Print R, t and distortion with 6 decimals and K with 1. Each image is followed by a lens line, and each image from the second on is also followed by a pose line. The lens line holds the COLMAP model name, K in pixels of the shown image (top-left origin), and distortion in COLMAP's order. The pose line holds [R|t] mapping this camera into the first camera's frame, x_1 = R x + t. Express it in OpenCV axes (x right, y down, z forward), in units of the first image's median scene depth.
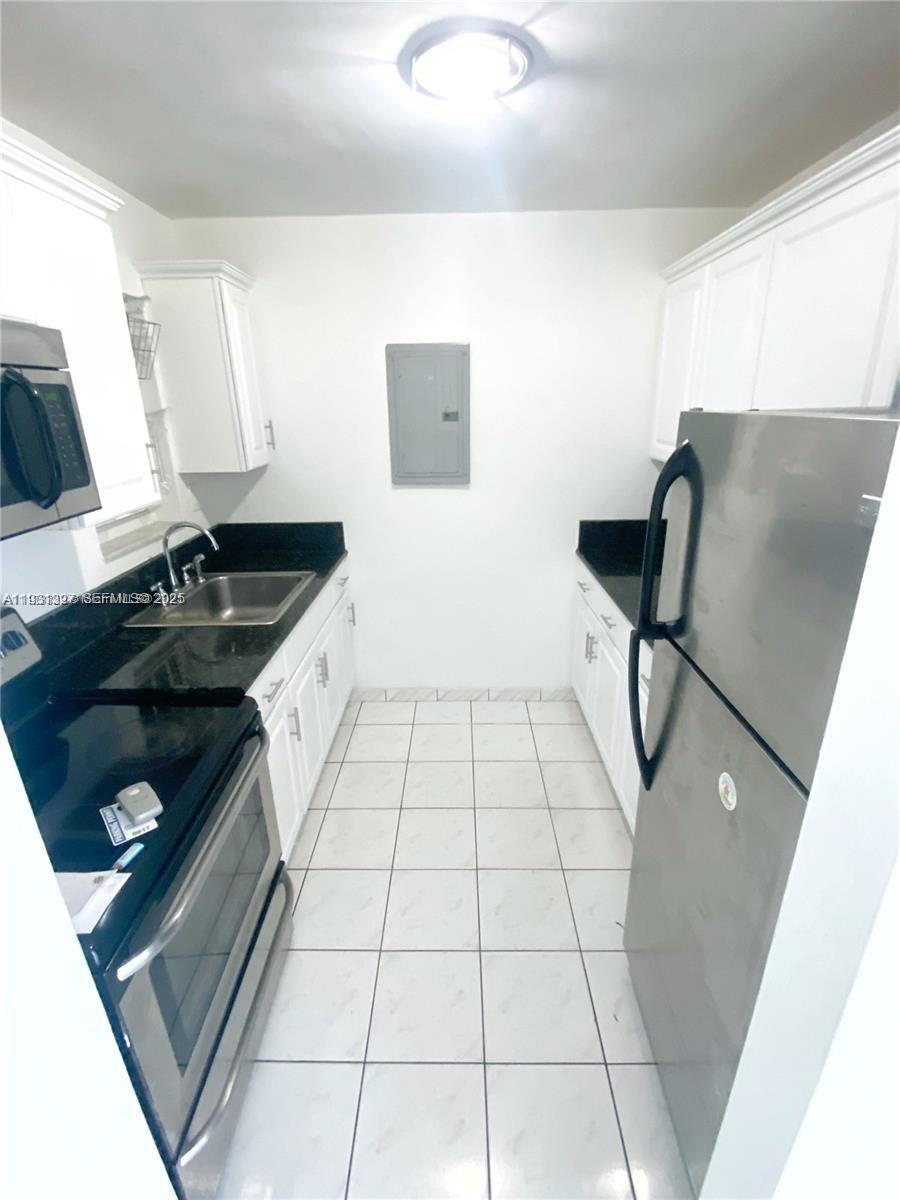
lens RADIAL K [[546.6, 0, 452.3], [0, 546.6, 598.5], [0, 0, 1]] dist [-0.000744, -0.000867]
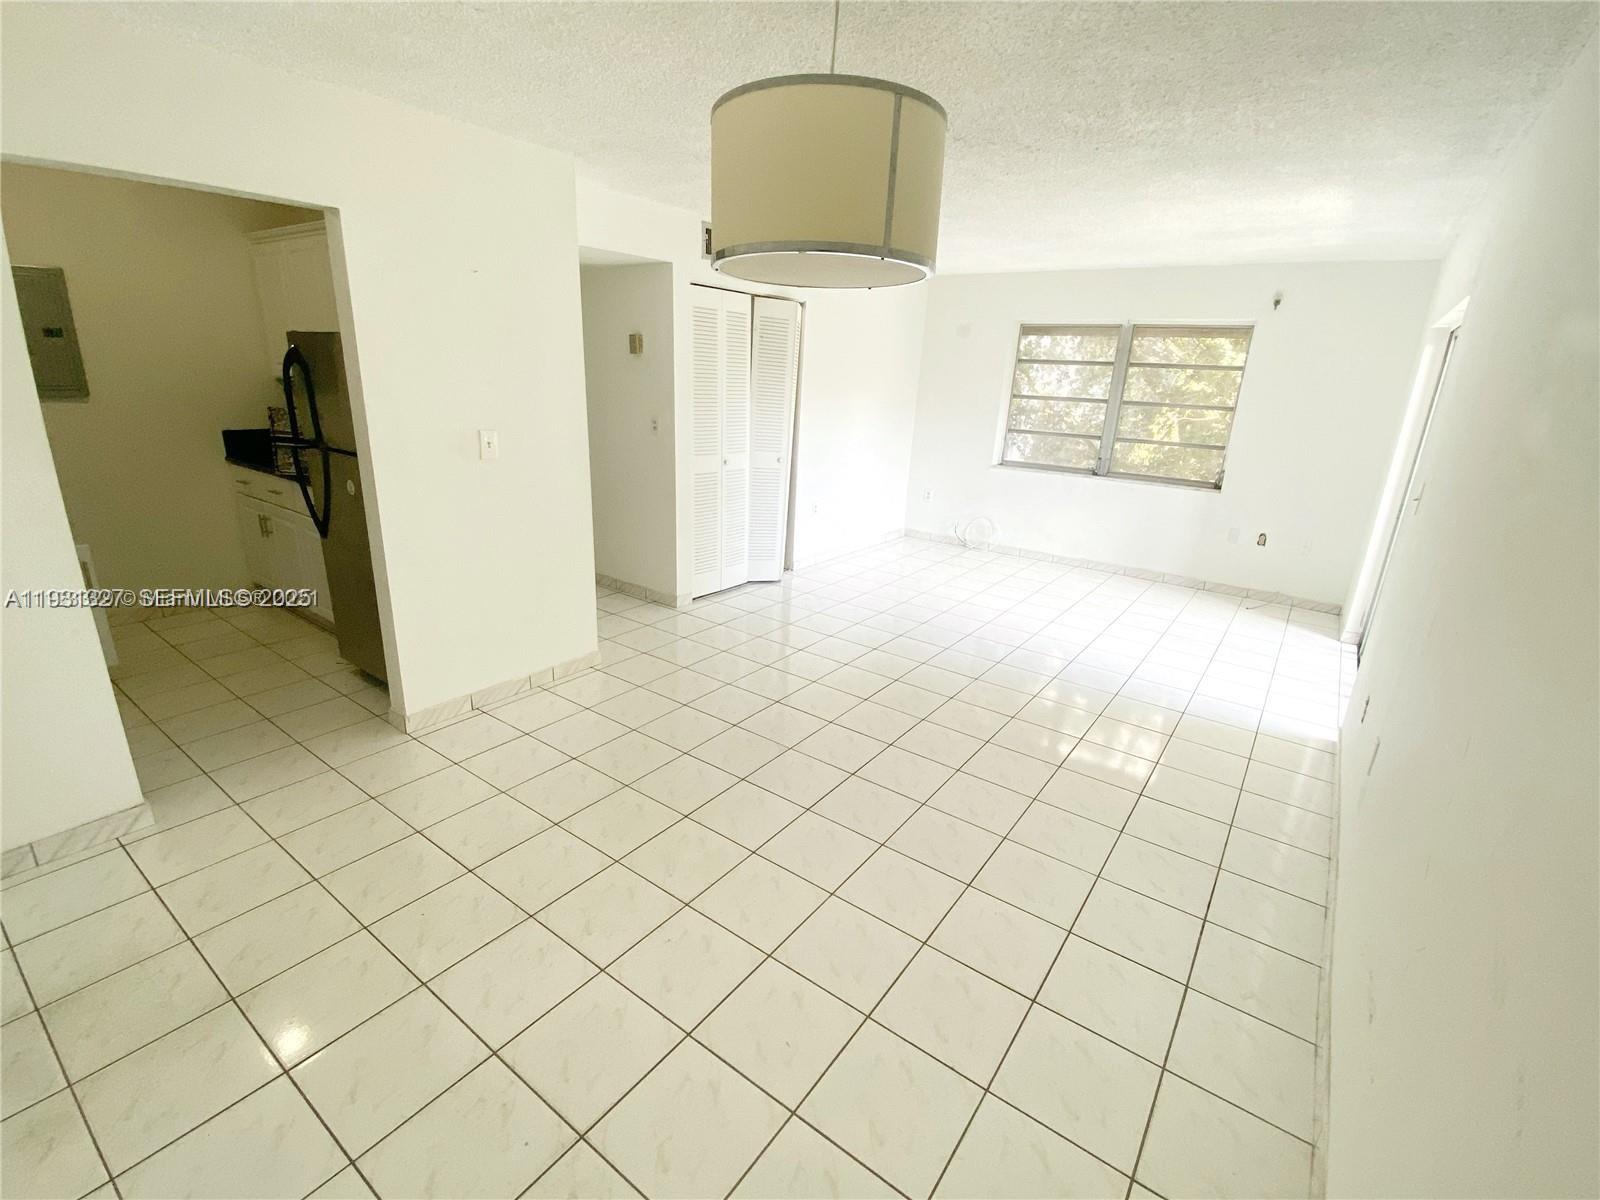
lens RADIAL K [[728.8, 0, 797.0], [0, 728.8, 597.3], [0, 0, 1]] dist [-0.000744, -0.000867]
pose [[0.583992, -0.209836, 0.784170, -0.673979], [0.239340, 0.967579, 0.080671, 0.726385], [-0.775674, 0.140572, 0.615280, -1.685848]]
